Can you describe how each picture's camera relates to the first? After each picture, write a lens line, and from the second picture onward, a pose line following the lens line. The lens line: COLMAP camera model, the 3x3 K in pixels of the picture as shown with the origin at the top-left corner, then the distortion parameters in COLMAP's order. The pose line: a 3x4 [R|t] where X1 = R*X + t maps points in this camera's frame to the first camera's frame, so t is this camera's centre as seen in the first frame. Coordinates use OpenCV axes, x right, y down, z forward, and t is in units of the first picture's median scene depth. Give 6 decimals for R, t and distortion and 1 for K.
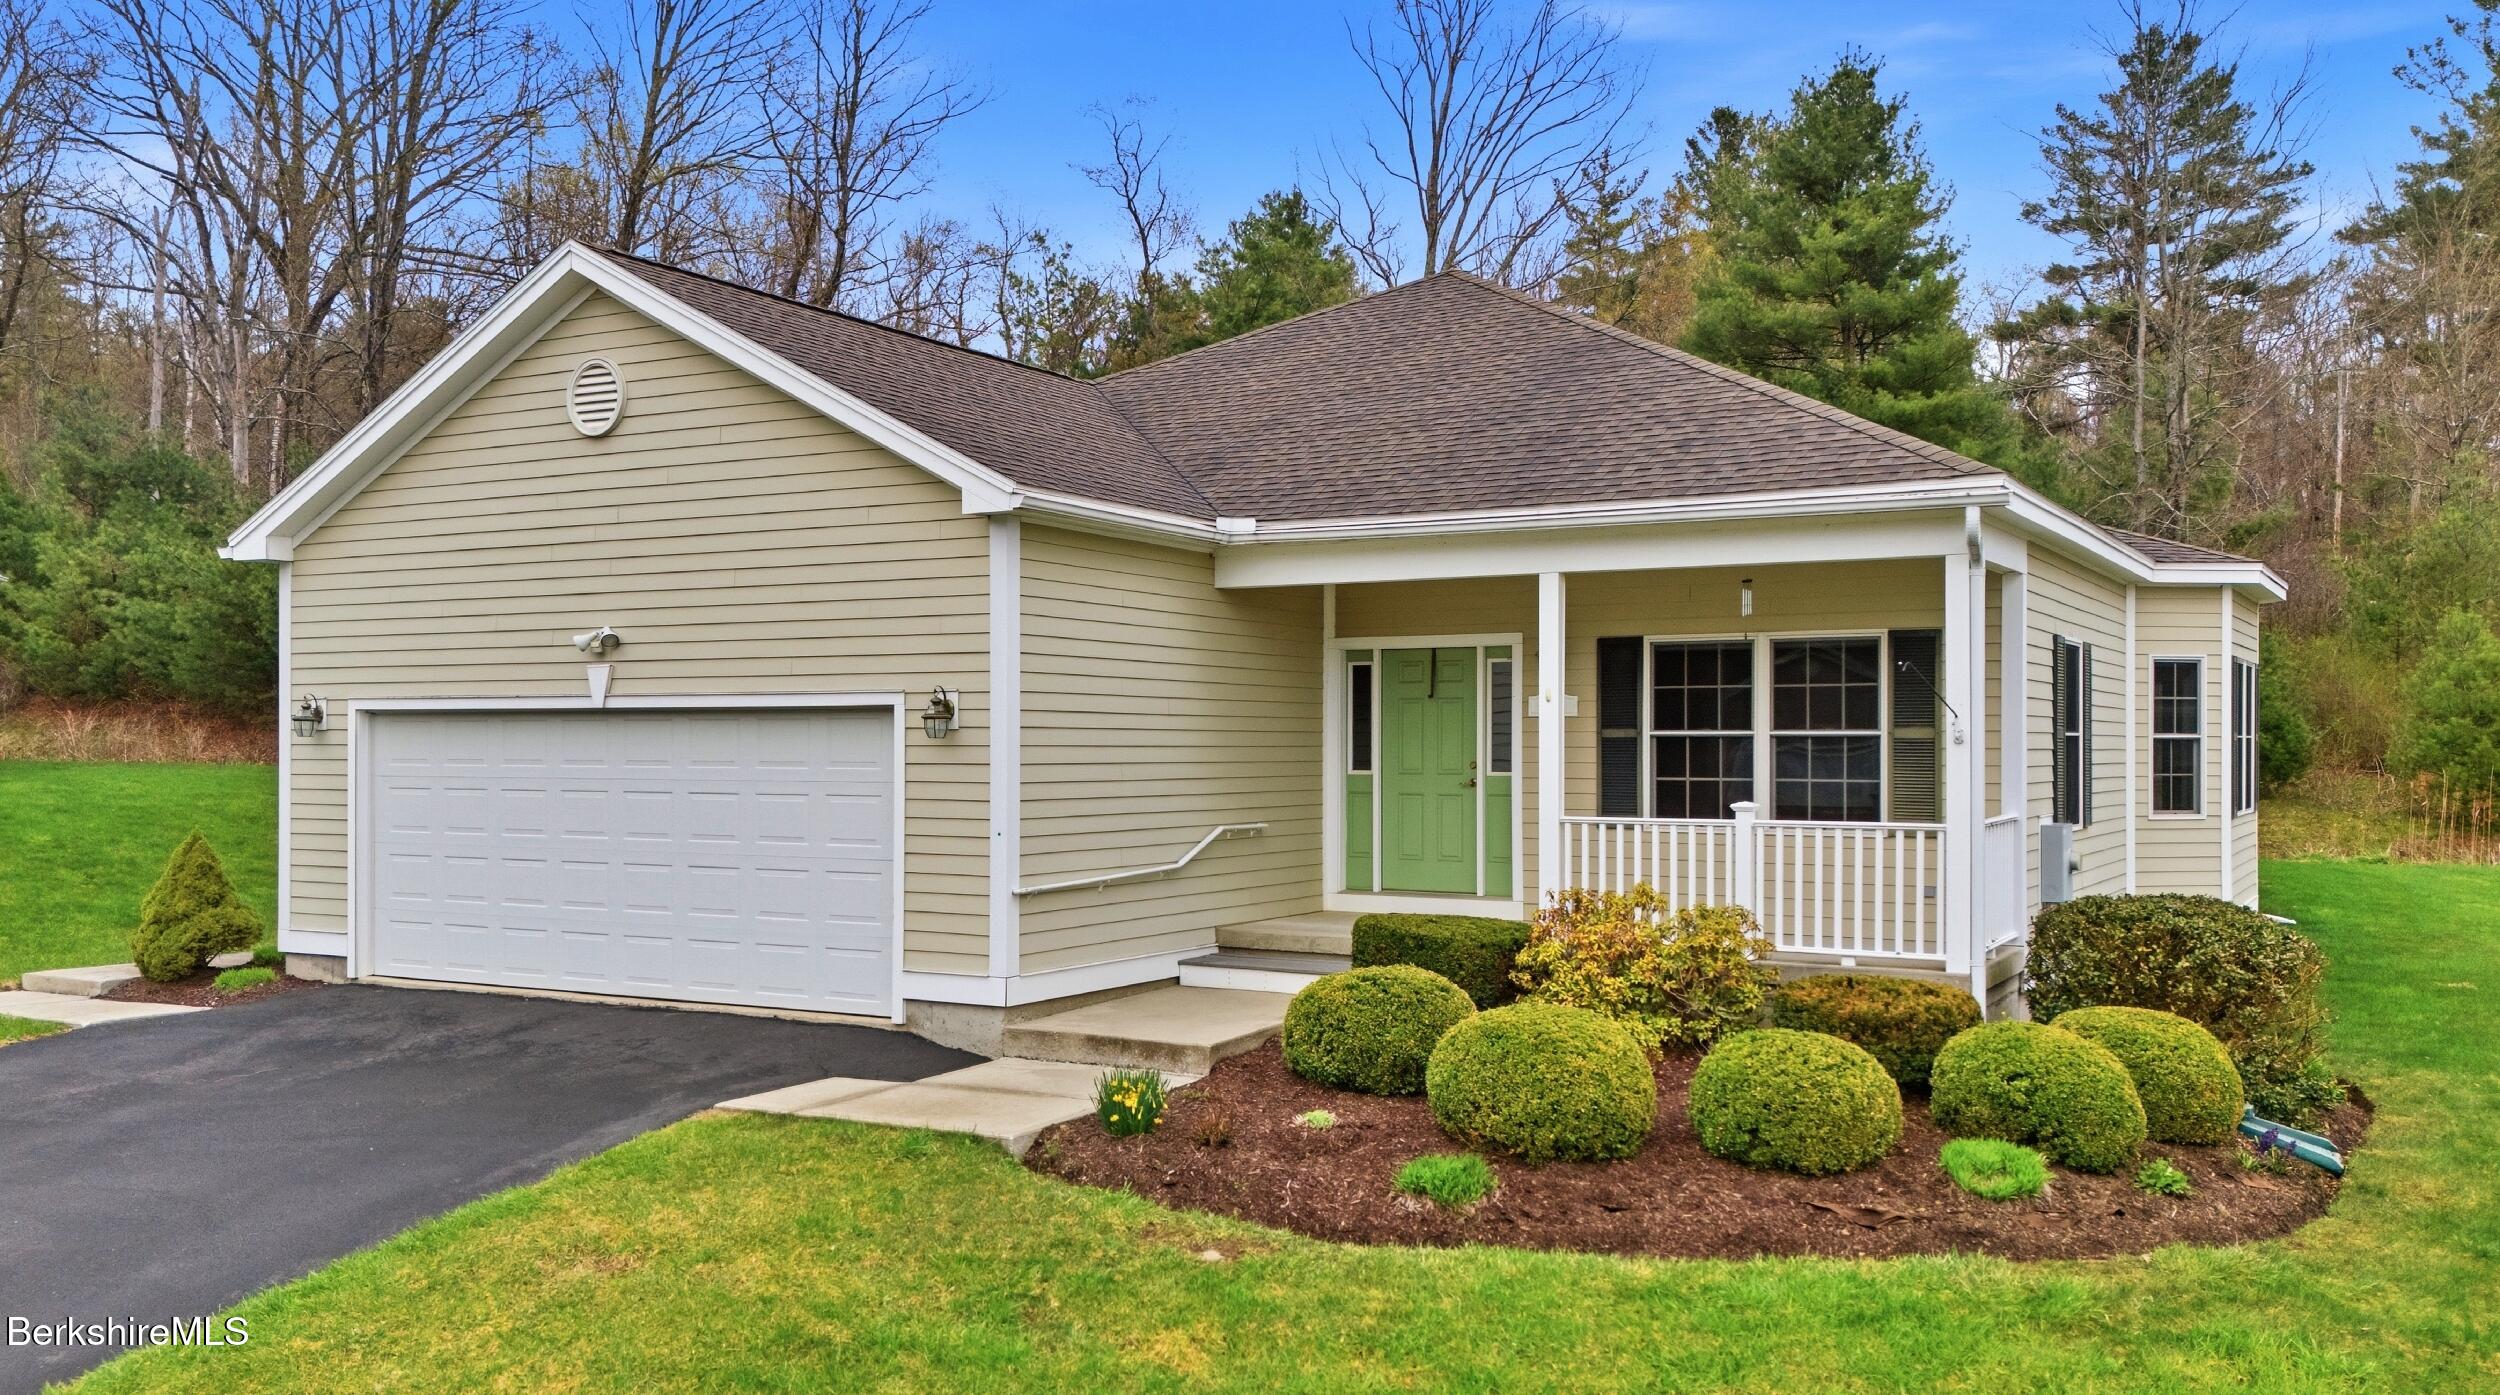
lens RADIAL K [[2107.7, 0, 1250.0], [0, 2107.7, 697.5], [0, 0, 1]] dist [0.043318, -0.013816]
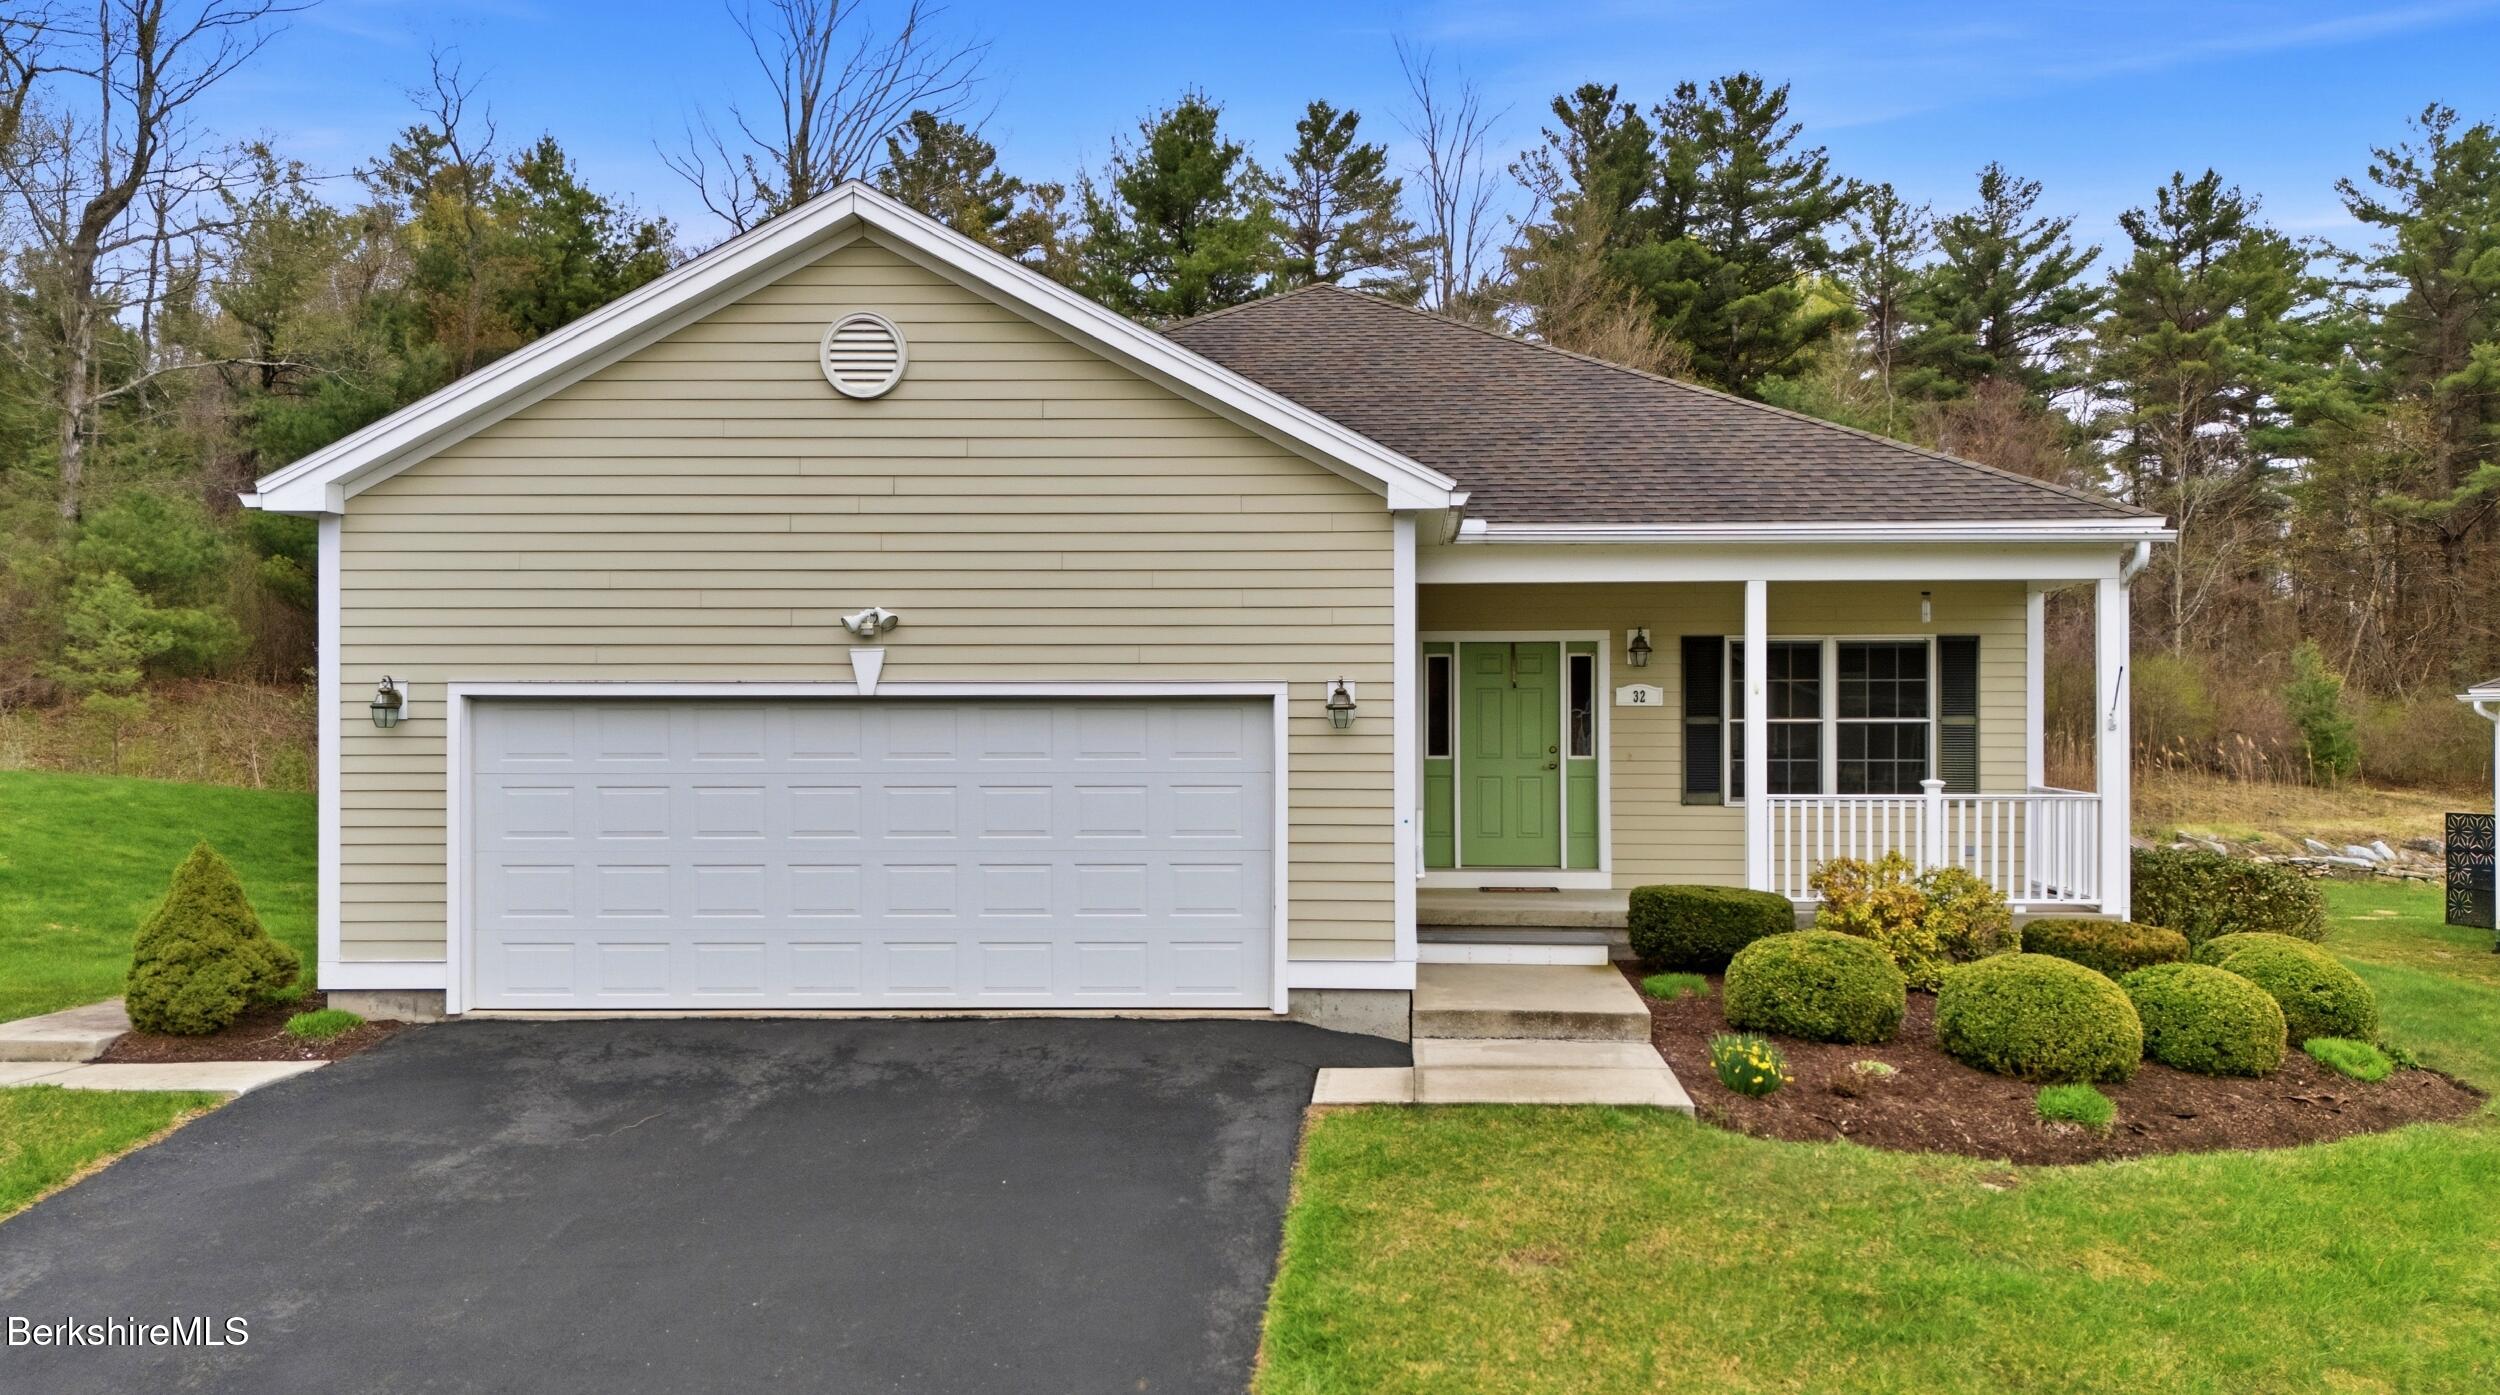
lens RADIAL K [[2069.7, 0, 1155.7], [0, 2069.7, 696.1], [0, 0, 1]] dist [0.099336, -0.165152]
pose [[0.879994, 0.003247, 0.474973, -0.631320], [-0.007912, 0.999938, 0.007823, -0.002938], [-0.474918, -0.010642, 0.879965, 0.152698]]
